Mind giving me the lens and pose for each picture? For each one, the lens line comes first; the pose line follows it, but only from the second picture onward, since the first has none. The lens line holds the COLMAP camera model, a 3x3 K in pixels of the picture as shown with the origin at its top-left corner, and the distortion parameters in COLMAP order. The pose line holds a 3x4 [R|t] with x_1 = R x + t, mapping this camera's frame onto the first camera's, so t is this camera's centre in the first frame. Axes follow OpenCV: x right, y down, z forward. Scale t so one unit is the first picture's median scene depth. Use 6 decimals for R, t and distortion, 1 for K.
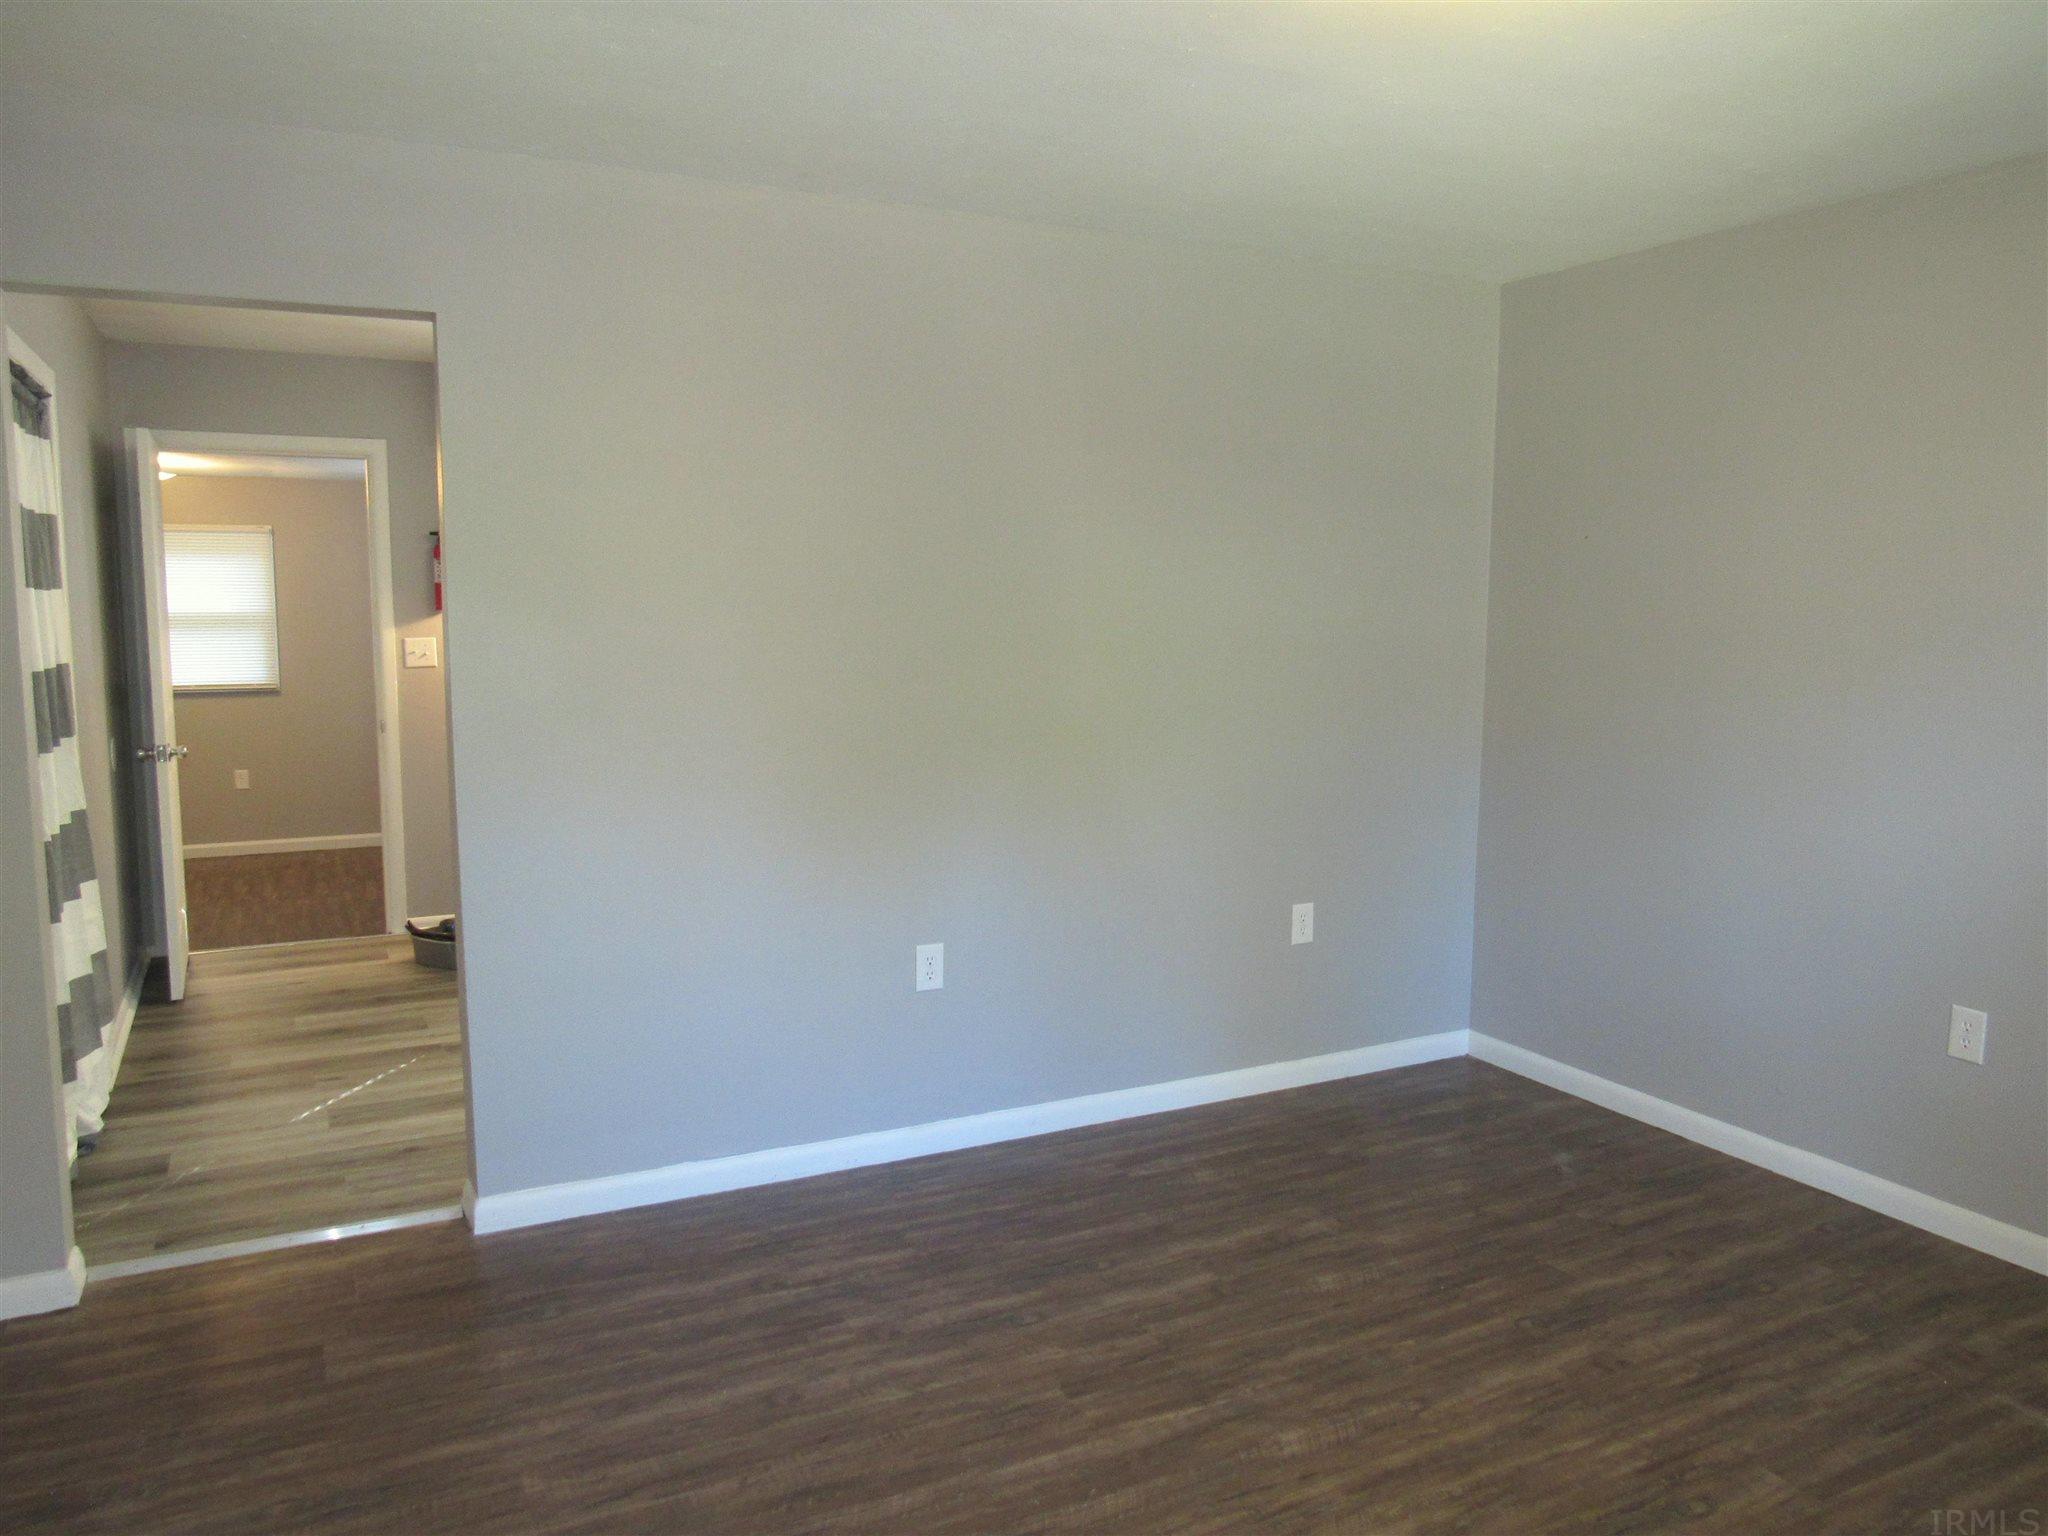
lens RADIAL K [[1466.3, 0, 1029.2], [0, 1466.3, 770.6], [0, 0, 1]] dist [-0.028082, 0.005299]
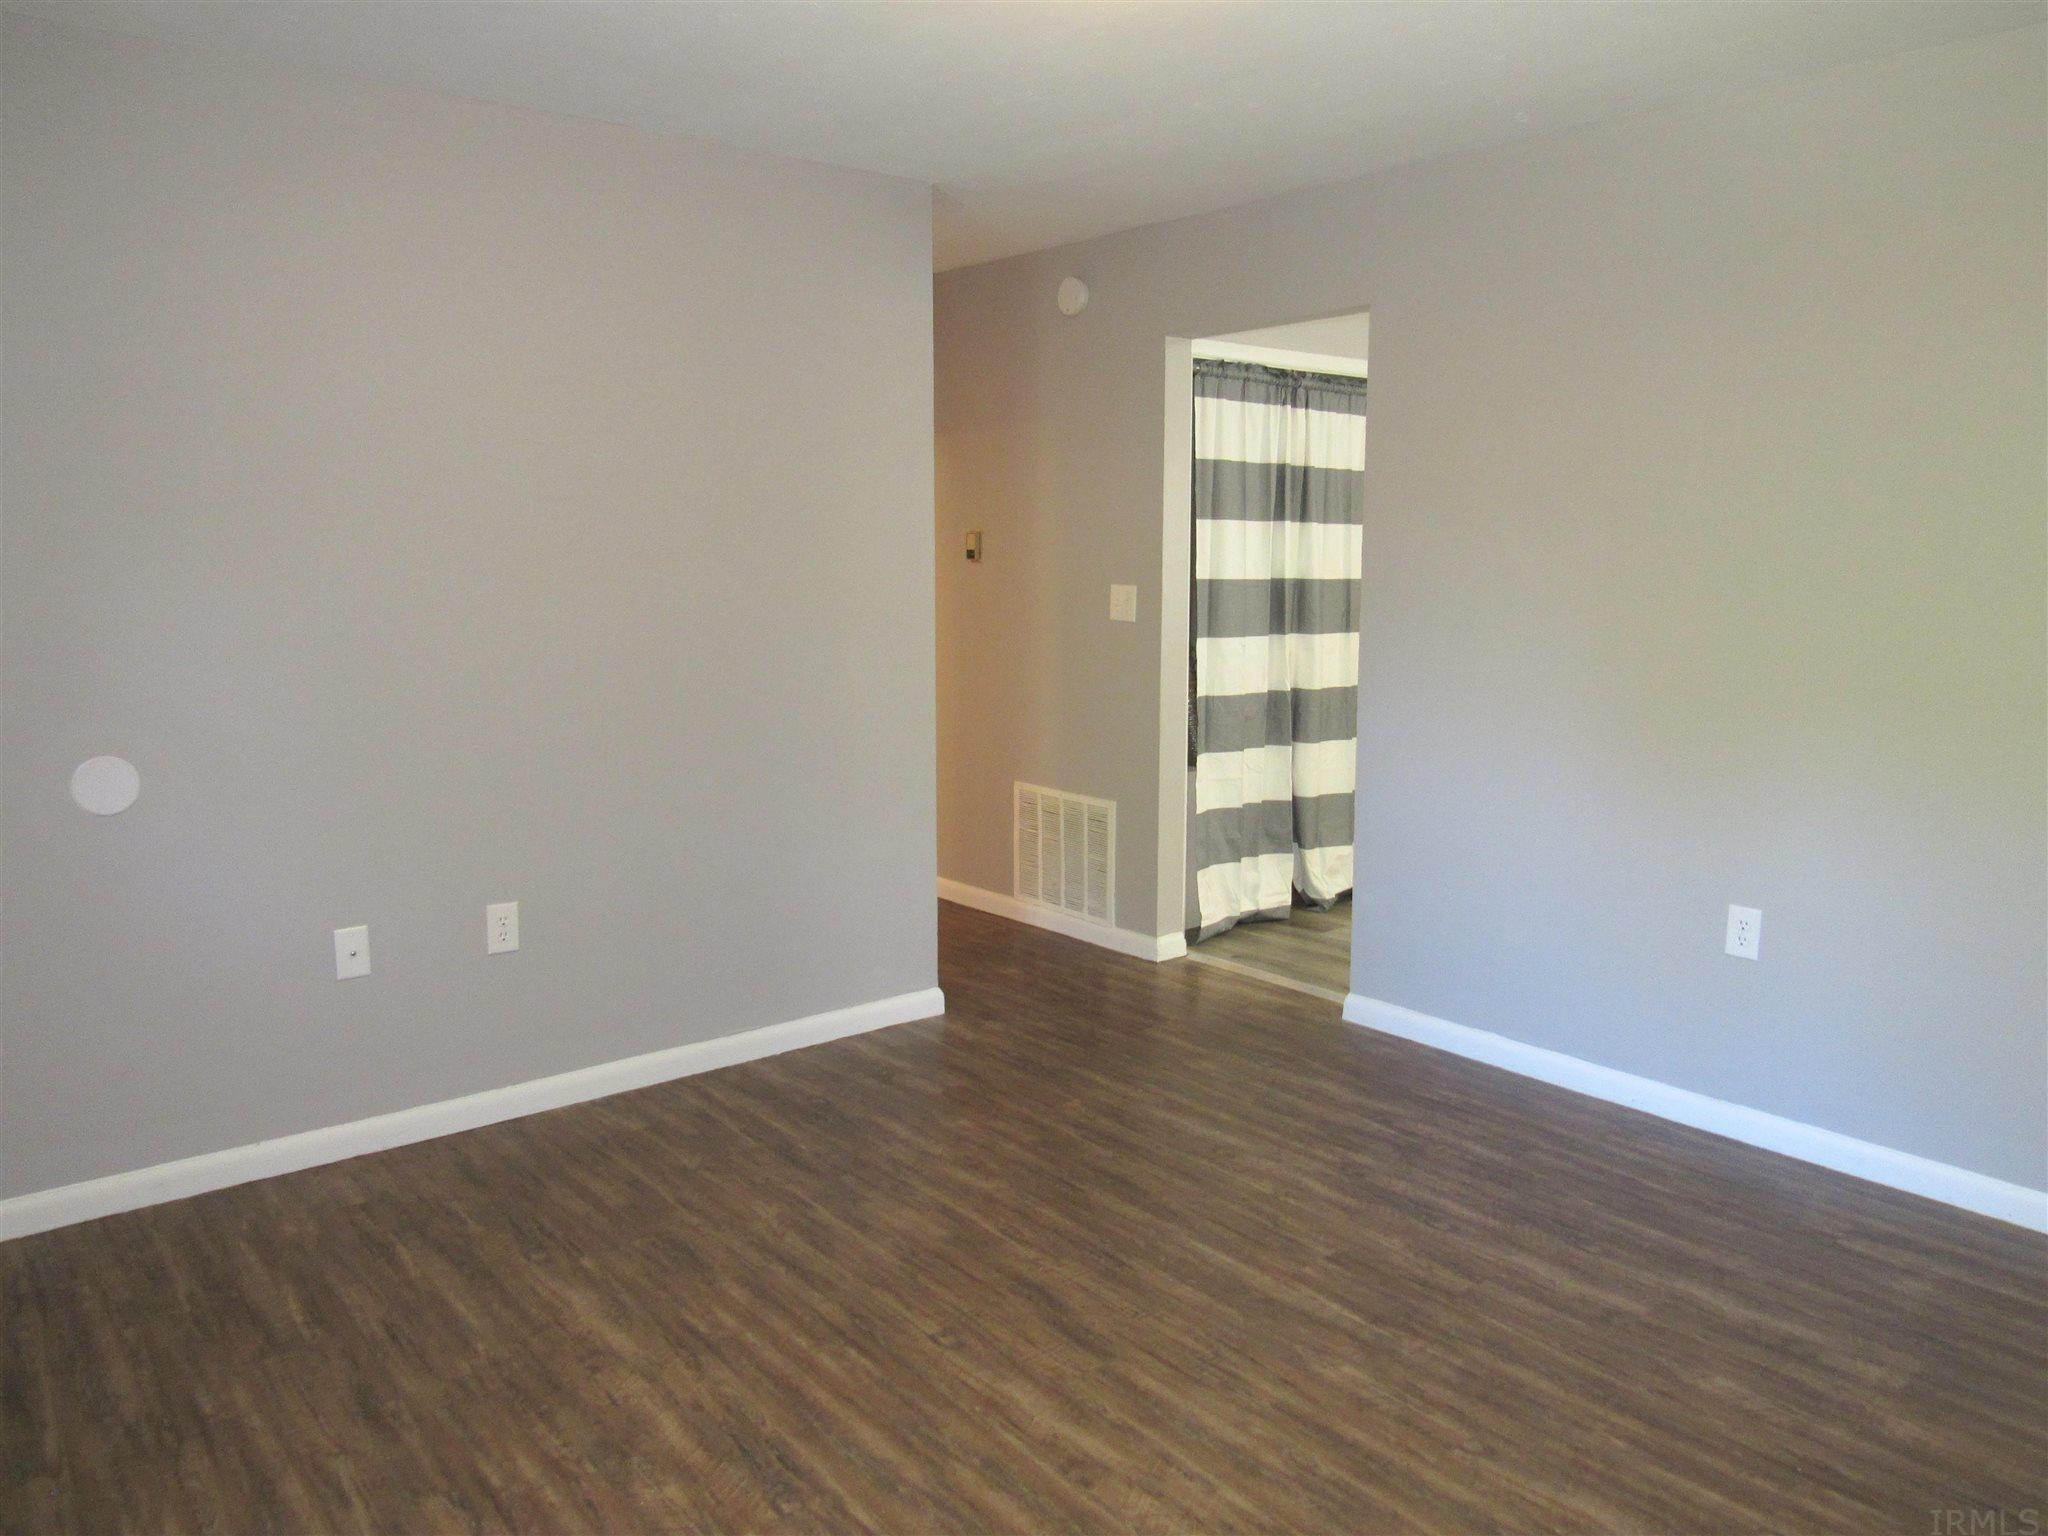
lens RADIAL K [[1466.3, 0, 1029.2], [0, 1466.3, 770.6], [0, 0, 1]] dist [-0.028082, 0.005299]
pose [[0.216399, 0.144922, -0.965489, 0.859960], [-0.110425, 0.986209, 0.123282, -0.032593], [0.970040, 0.079936, 0.229418, 0.448696]]
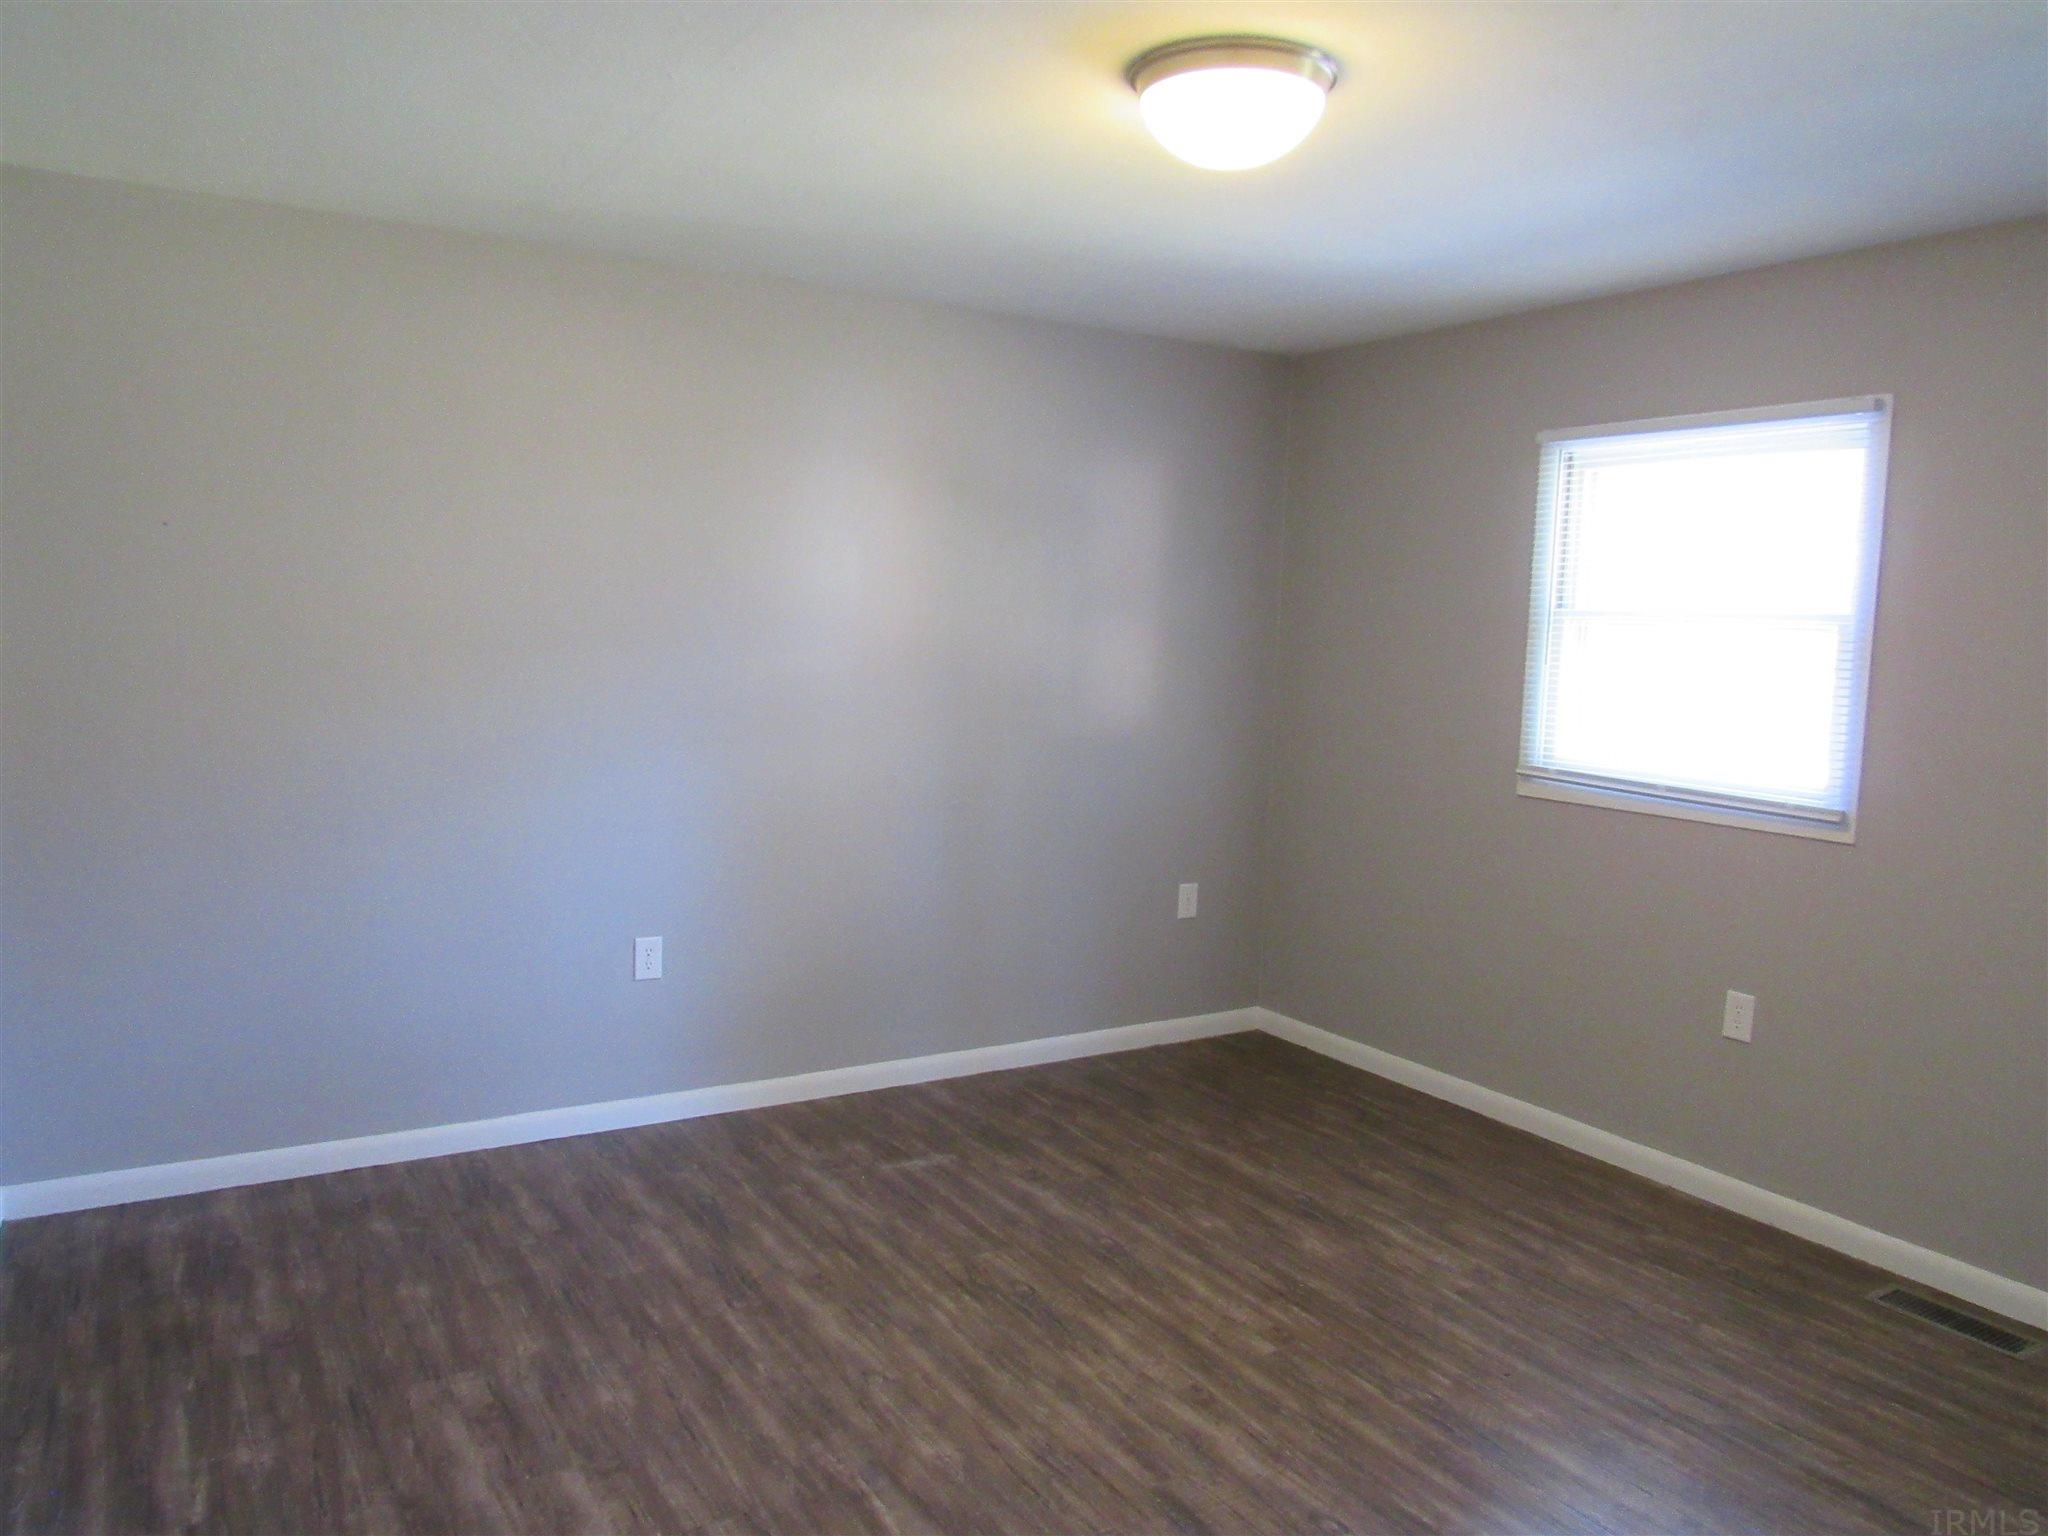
lens RADIAL K [[1466.3, 0, 1029.2], [0, 1466.3, 770.6], [0, 0, 1]] dist [-0.028082, 0.005299]
pose [[-0.073752, -0.108824, 0.991321, -0.658759], [0.086189, 0.989614, 0.115048, -0.102621], [-0.993545, 0.093926, -0.063607, 0.799699]]
